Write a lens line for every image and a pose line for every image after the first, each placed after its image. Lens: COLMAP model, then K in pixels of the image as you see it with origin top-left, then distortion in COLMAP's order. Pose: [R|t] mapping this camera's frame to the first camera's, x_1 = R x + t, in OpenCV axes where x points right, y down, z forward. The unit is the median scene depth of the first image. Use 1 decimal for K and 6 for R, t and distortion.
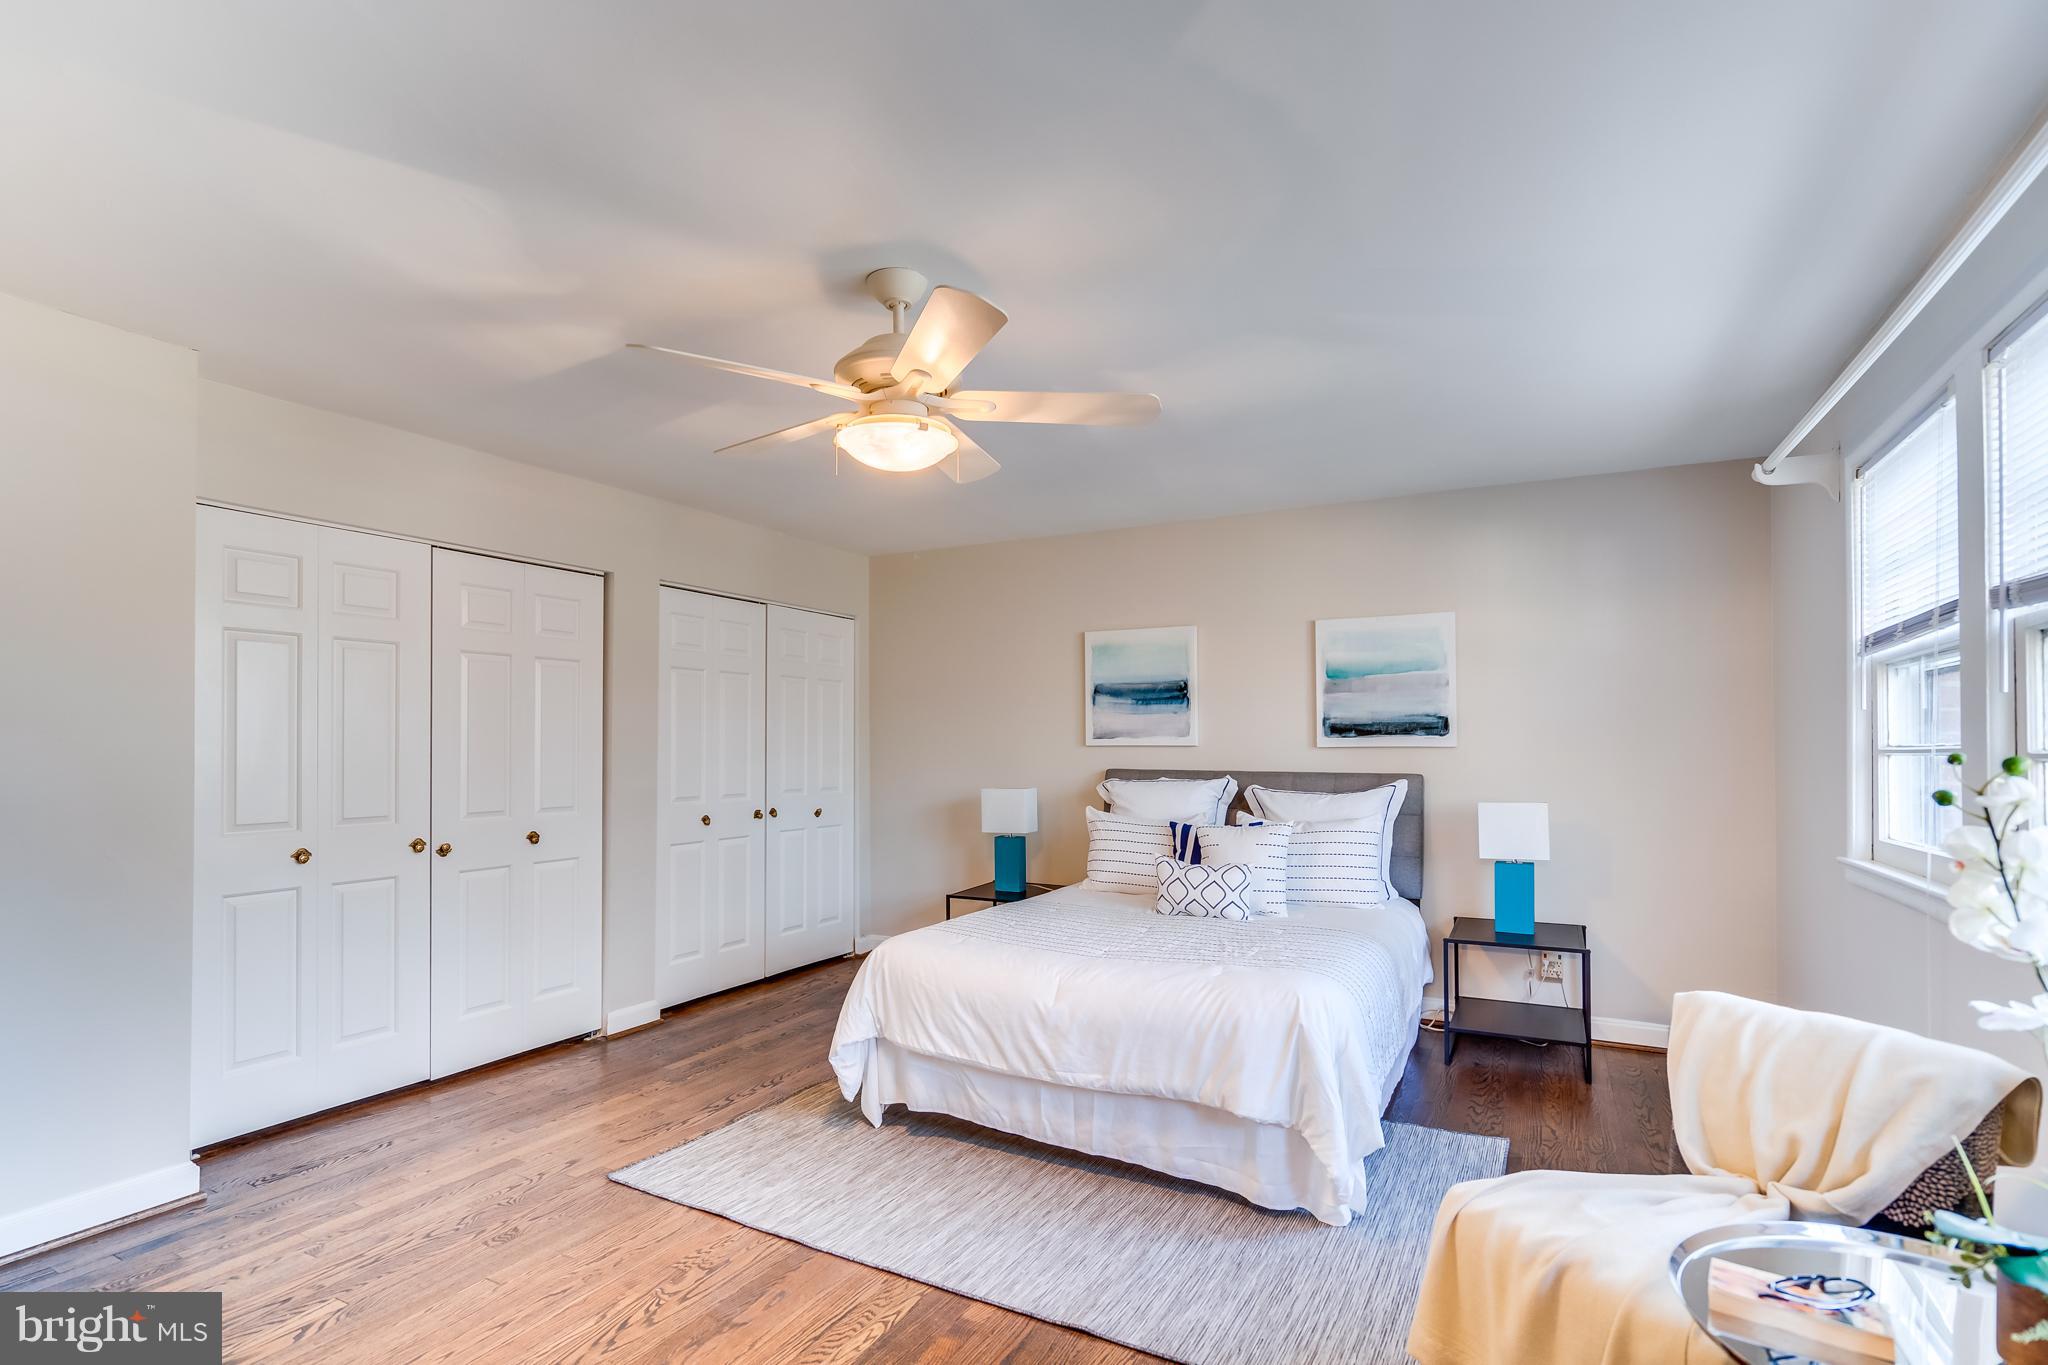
lens RADIAL K [[990.2, 0, 1022.3], [0, 990.2, 742.9], [0, 0, 1]] dist [-0.005924, -0.000155]
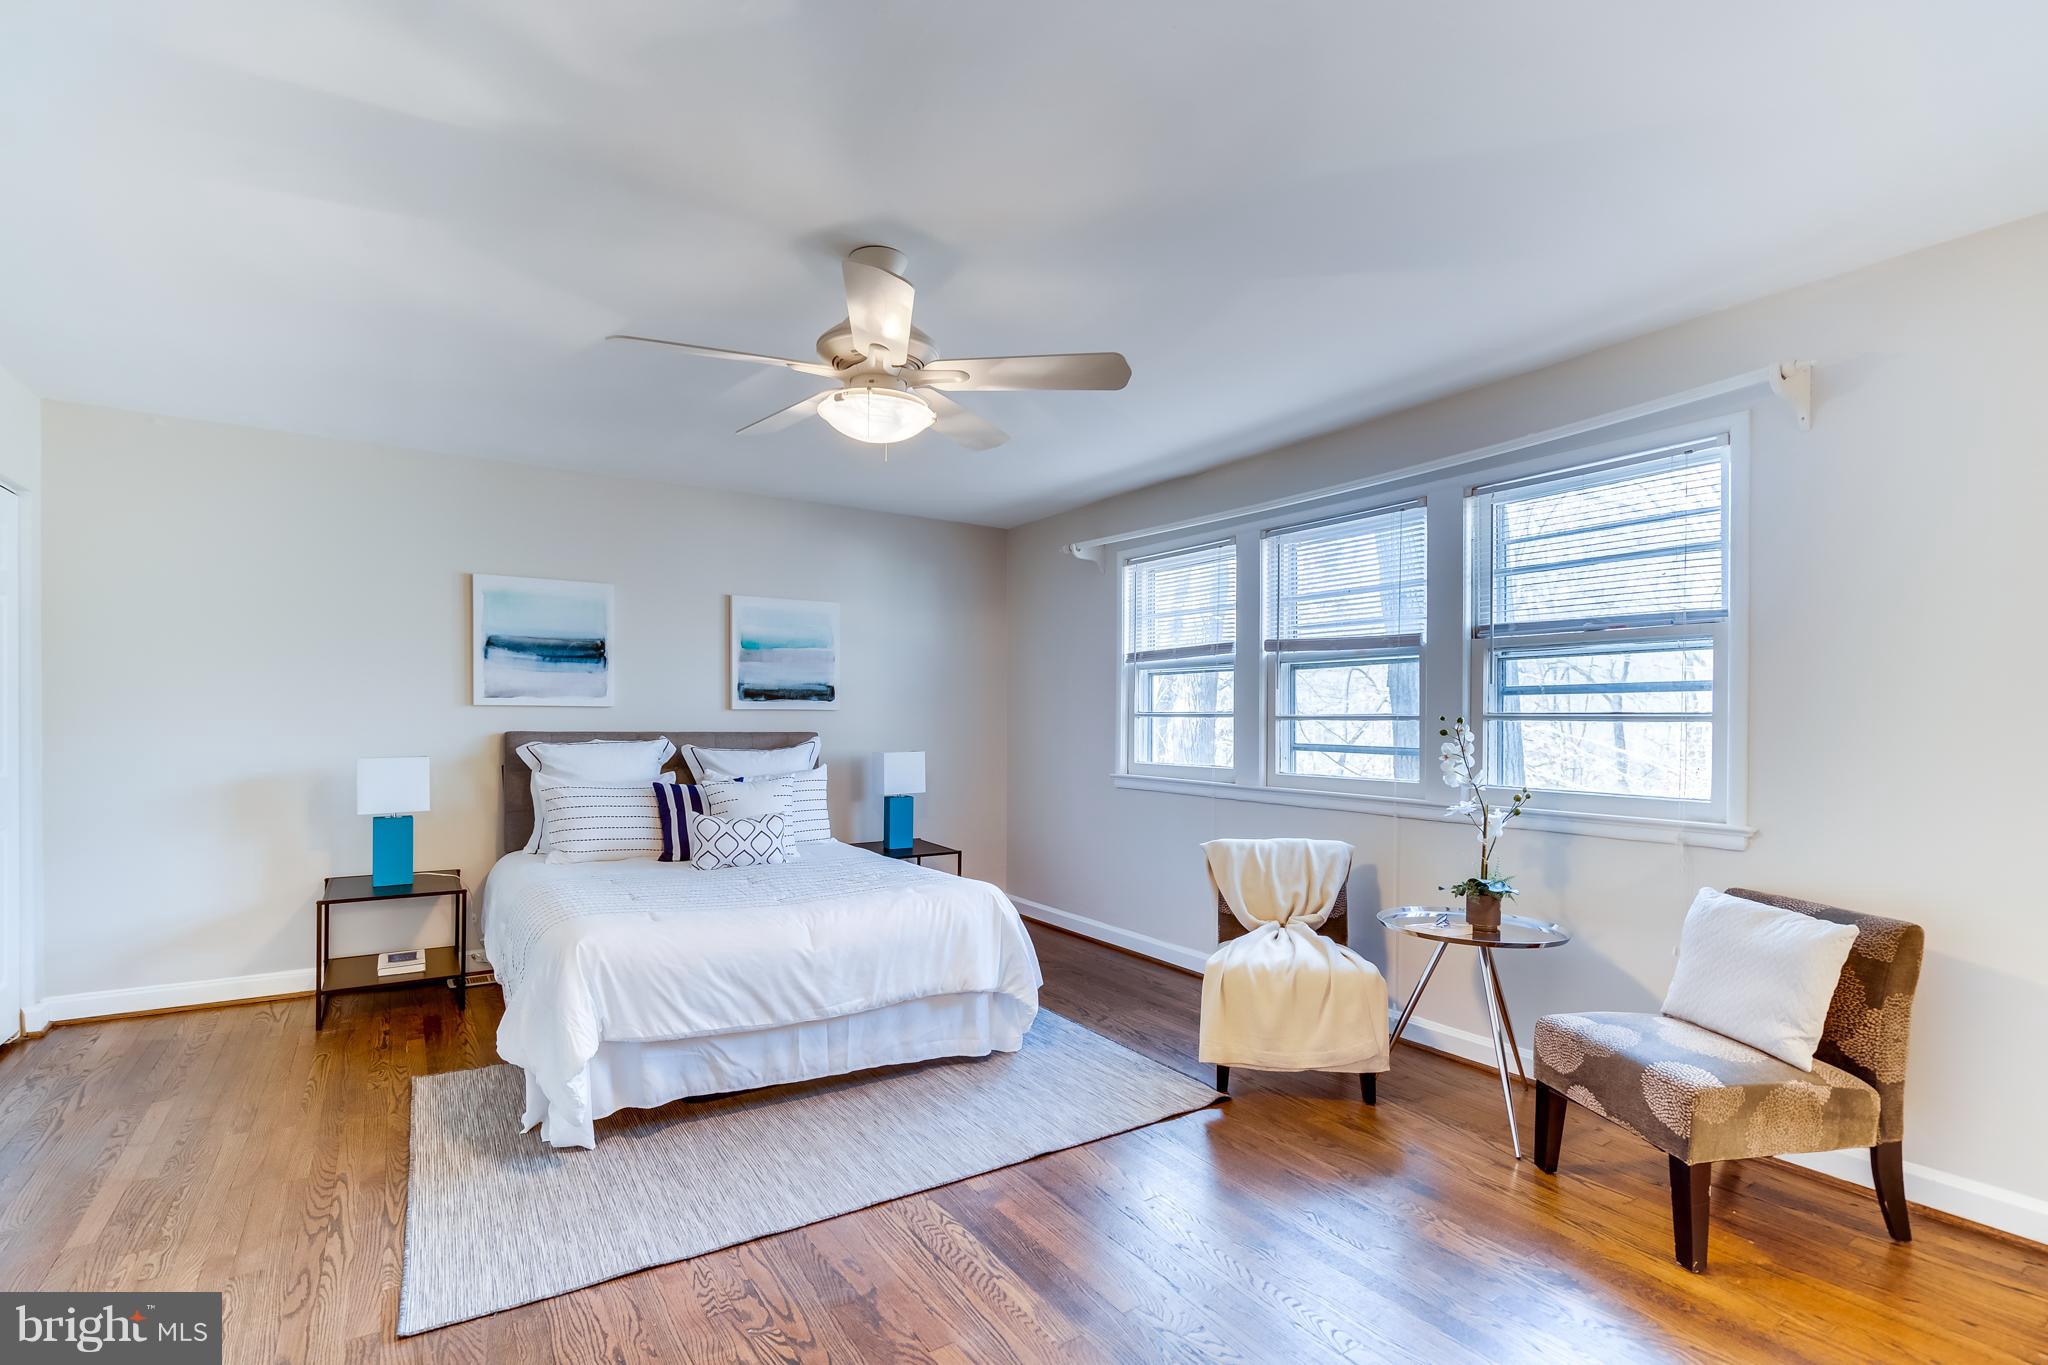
lens RADIAL K [[963.3, 0, 1022.9], [0, 963.3, 723.8], [0, 0, 1]] dist [-0.001519, 0.000718]
pose [[0.473977, -0.004540, 0.880526, -0.587989], [-0.011608, 0.999868, 0.011403, 0.005128], [-0.880461, -0.015626, 0.473862, 0.233839]]
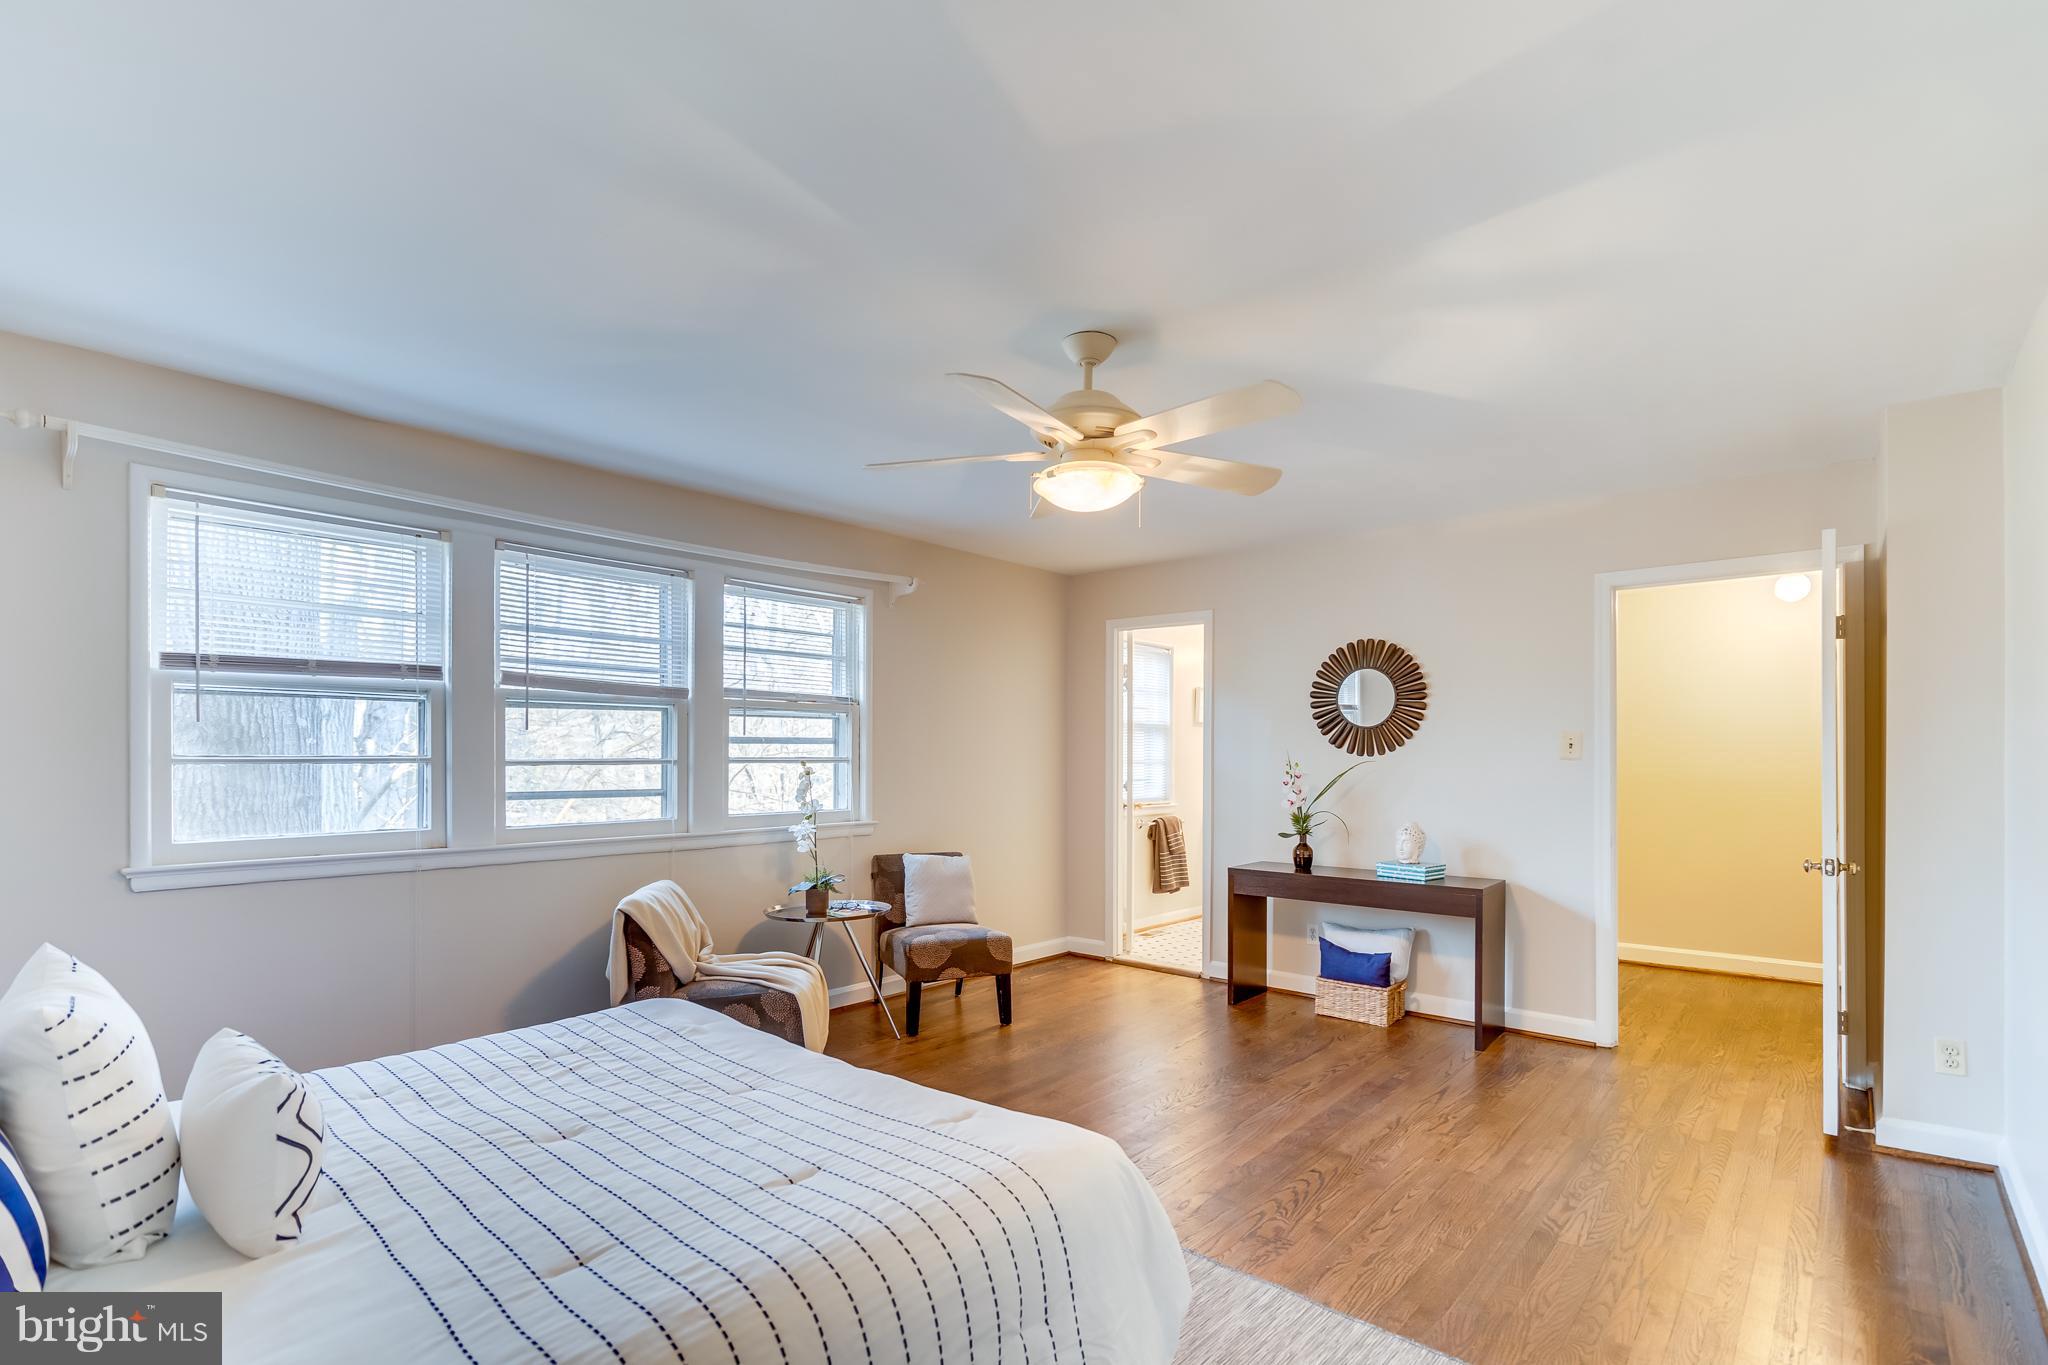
lens RADIAL K [[948.7, 0, 1019.2], [0, 948.7, 759.9], [0, 0, 1]] dist [0.001258, 0.000353]
pose [[-0.976322, -0.004891, 0.216266, -0.173519], [-0.005000, 0.999987, 0.000043, 0.001433], [-0.216264, -0.001040, -0.976334, 1.286514]]
